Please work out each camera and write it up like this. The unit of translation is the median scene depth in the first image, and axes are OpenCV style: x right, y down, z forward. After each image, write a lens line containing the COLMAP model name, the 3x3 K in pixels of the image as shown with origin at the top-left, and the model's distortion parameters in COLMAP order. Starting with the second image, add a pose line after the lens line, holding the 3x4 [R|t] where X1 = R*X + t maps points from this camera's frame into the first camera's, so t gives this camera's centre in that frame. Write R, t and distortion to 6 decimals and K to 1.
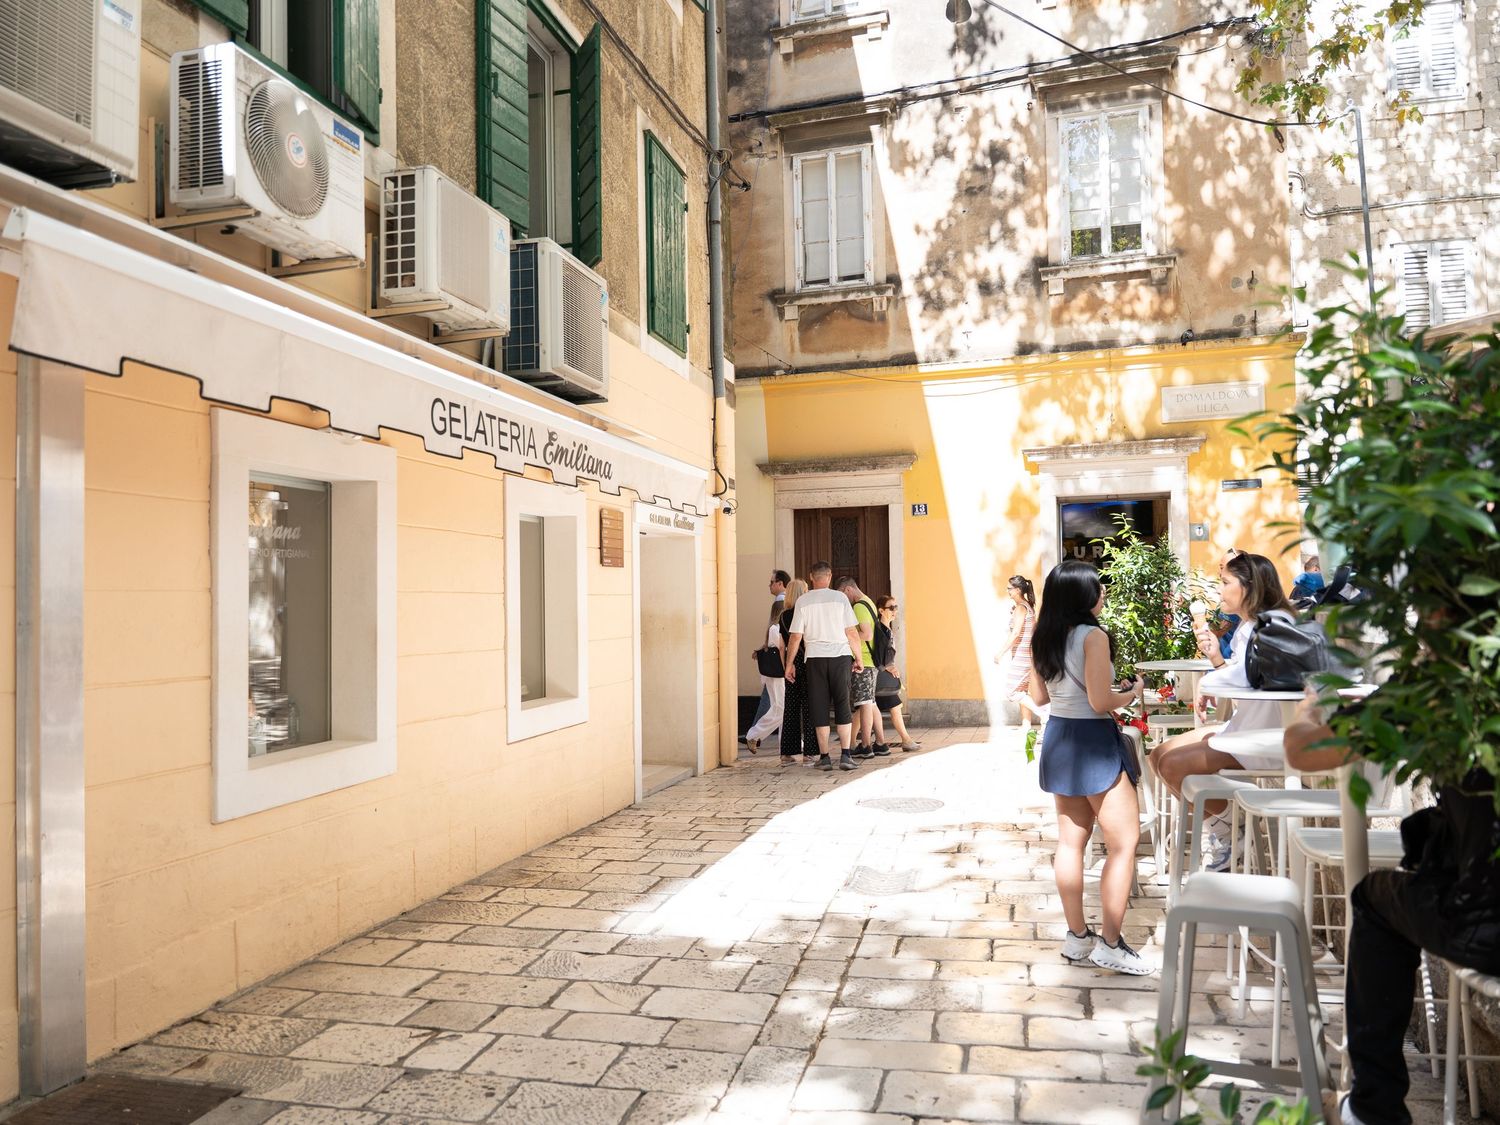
lens RADIAL K [[1139.3, 0, 748.3], [0, 1139.3, 576.2], [0, 0, 1]] dist [0.000277, -0.011727]
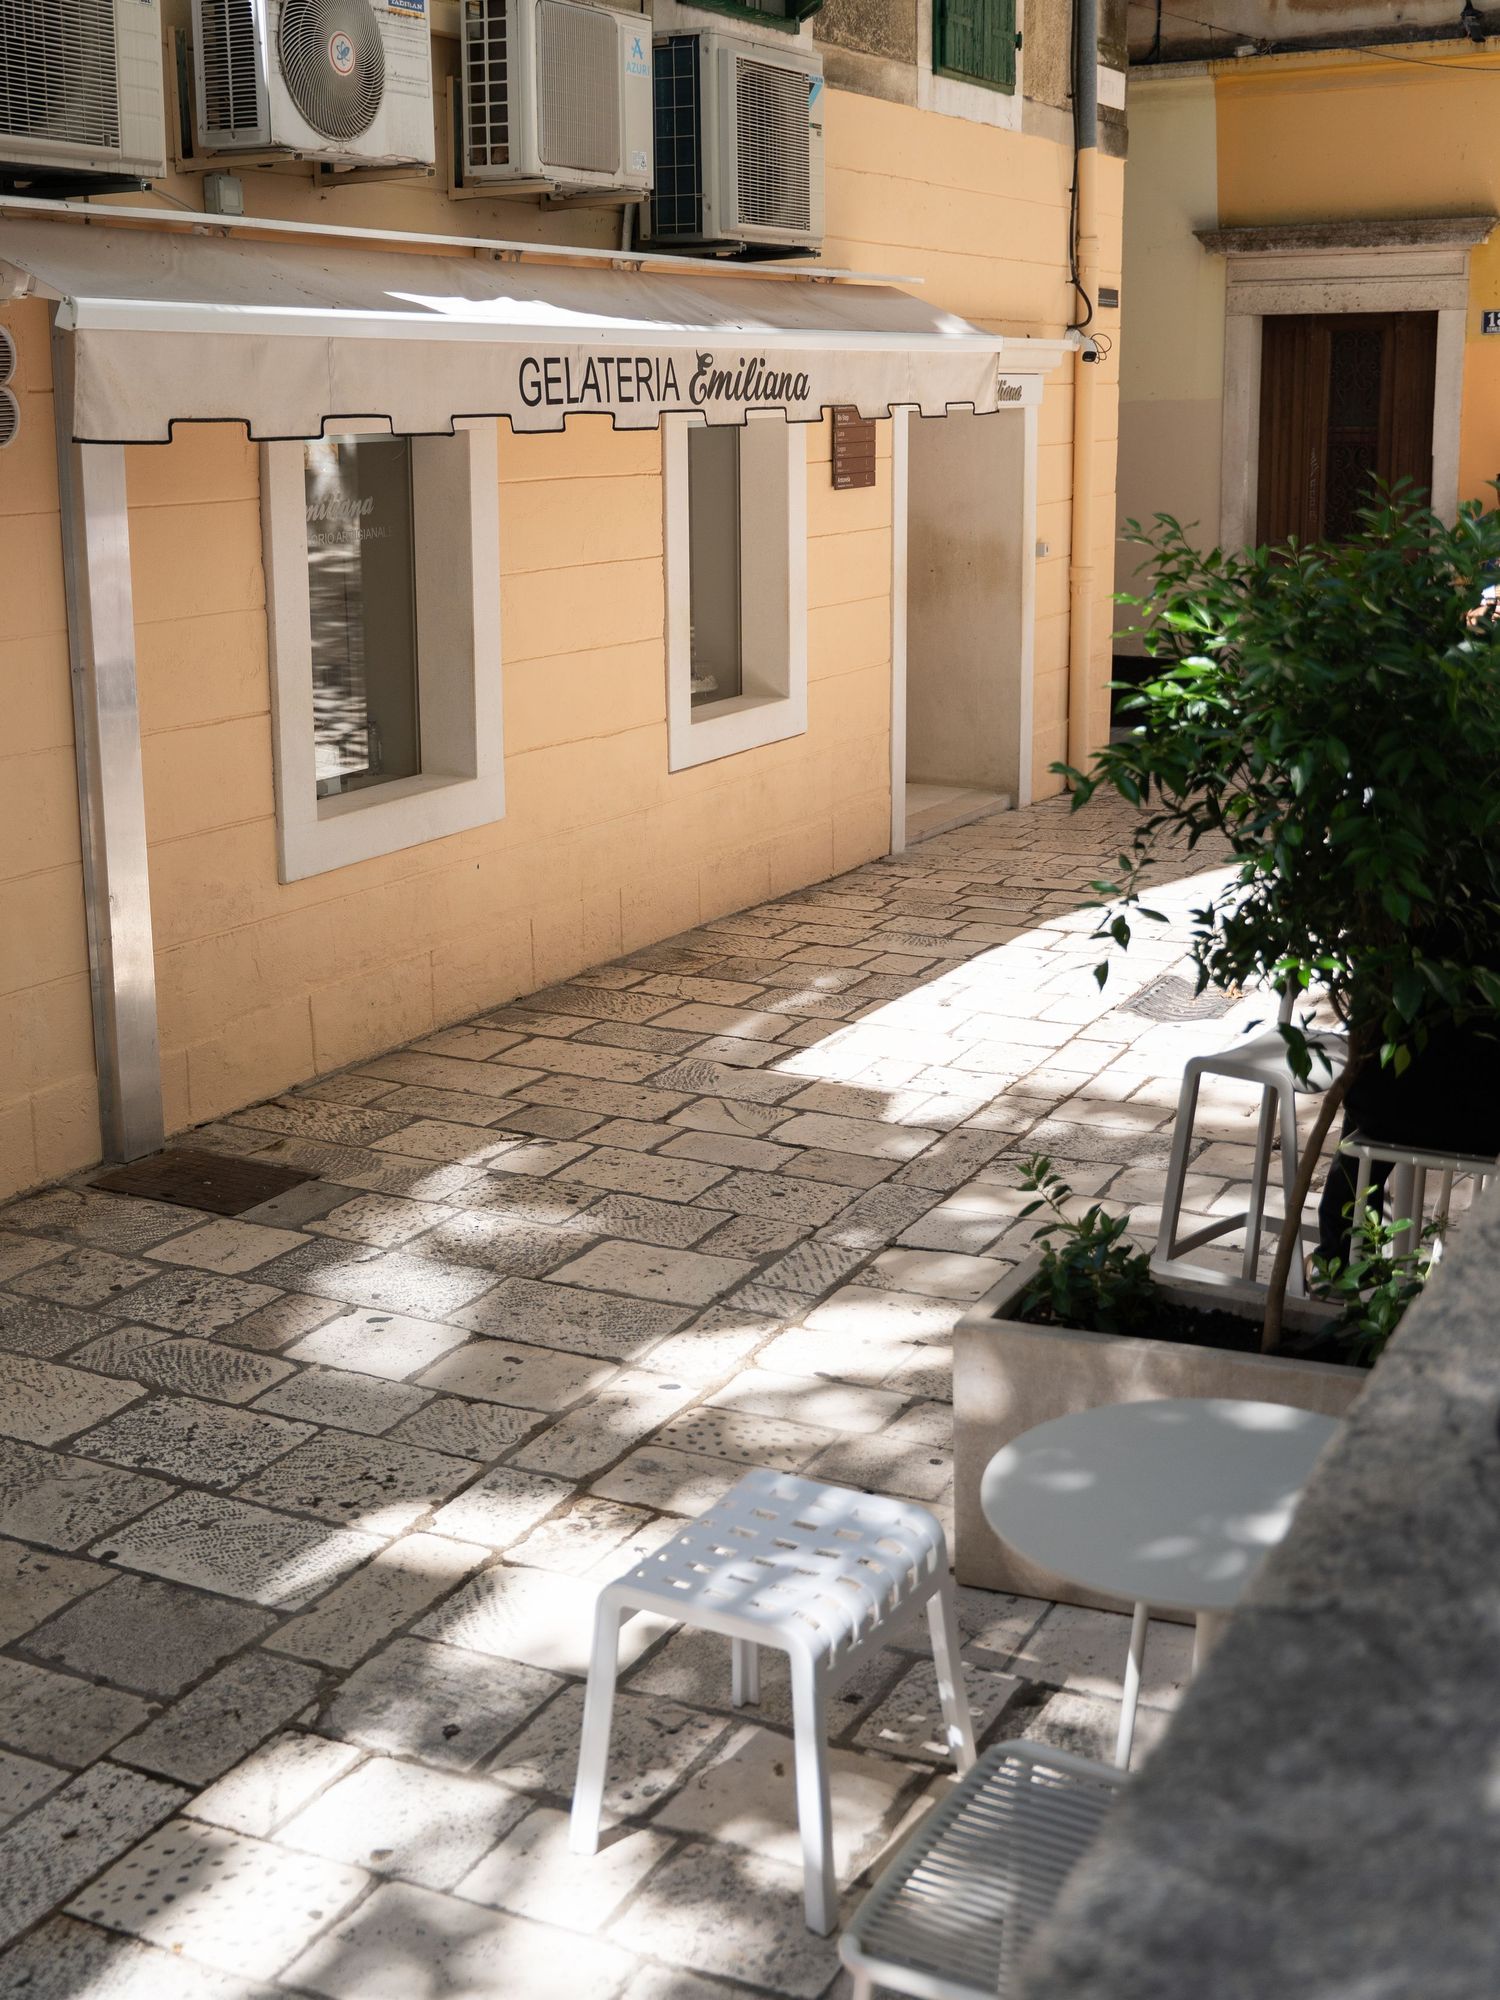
lens RADIAL K [[2370.4, 0, 745.3], [0, 2370.4, 854.2], [0, 0, 1]] dist [-0.001225, 0.000000]
pose [[0.969612, 0.054097, -0.238594, 0.247872], [-0.000217, 0.975437, 0.220280, -0.168268], [0.244650, -0.213534, 0.945806, -0.504007]]
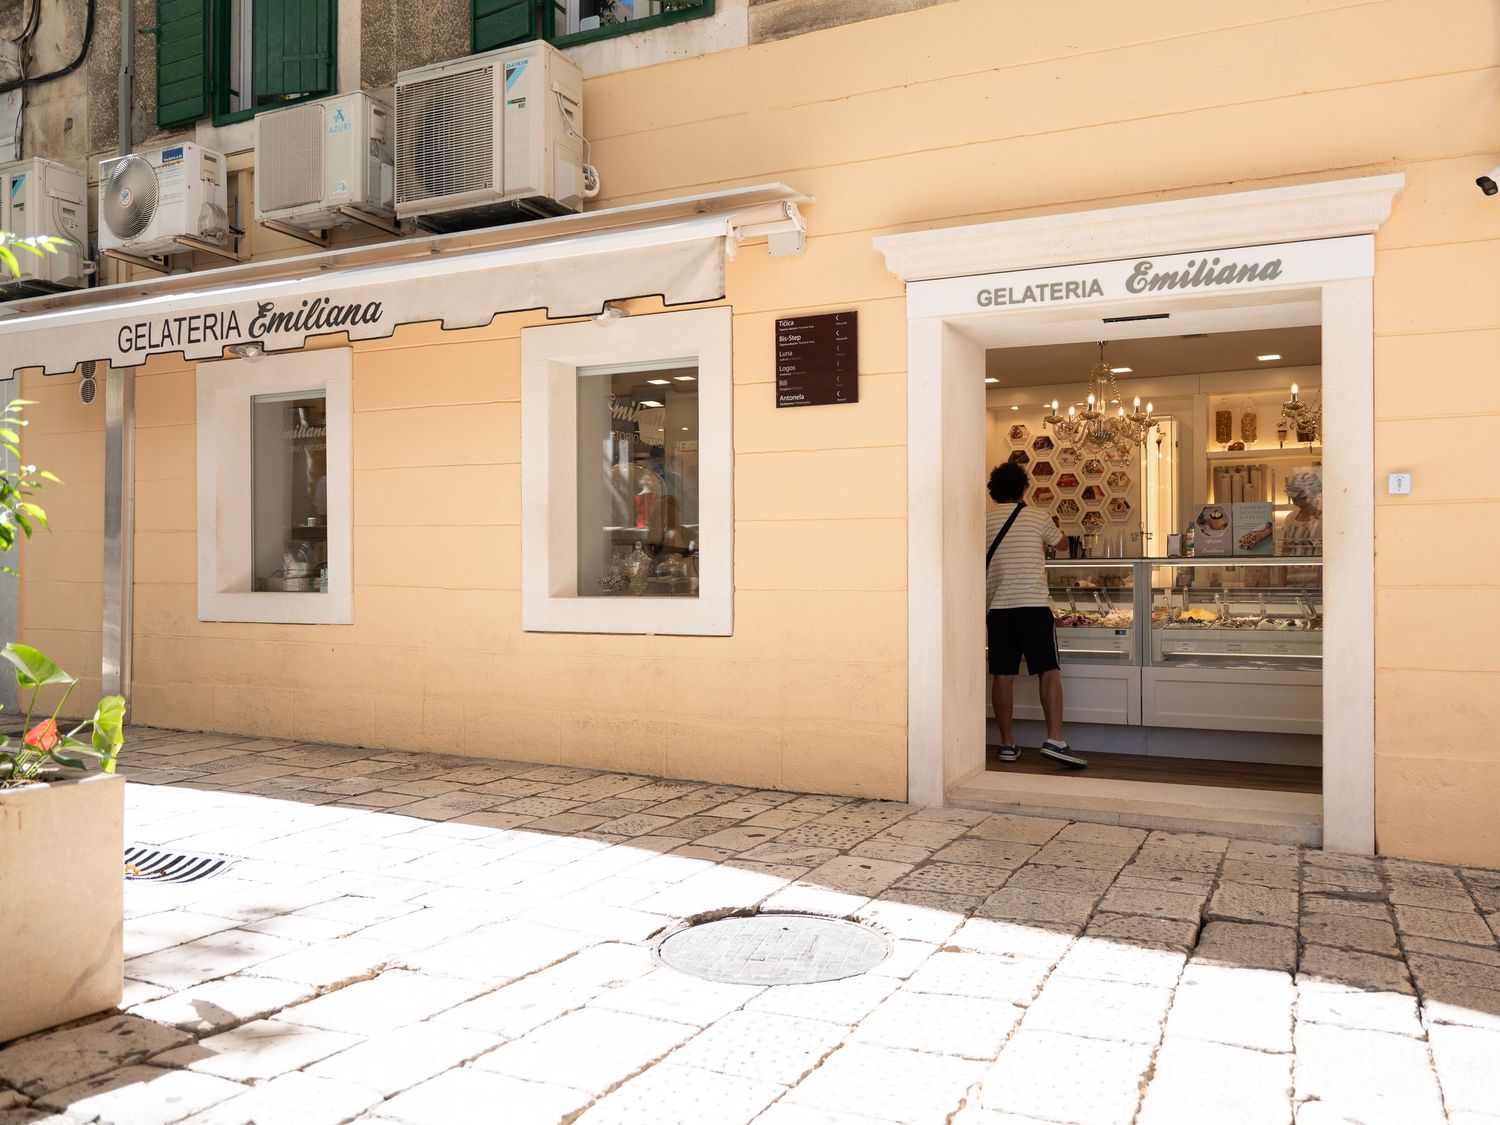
lens RADIAL K [[1139.3, 0, 760.3], [0, 1139.3, 567.5], [0, 0, 1]] dist [0.000277, -0.011727]
pose [[-0.183517, 0.012589, -0.982936, 0.865489], [0.022457, 0.999711, 0.008611, 0.128707], [0.982760, -0.020493, -0.183746, 1.846149]]
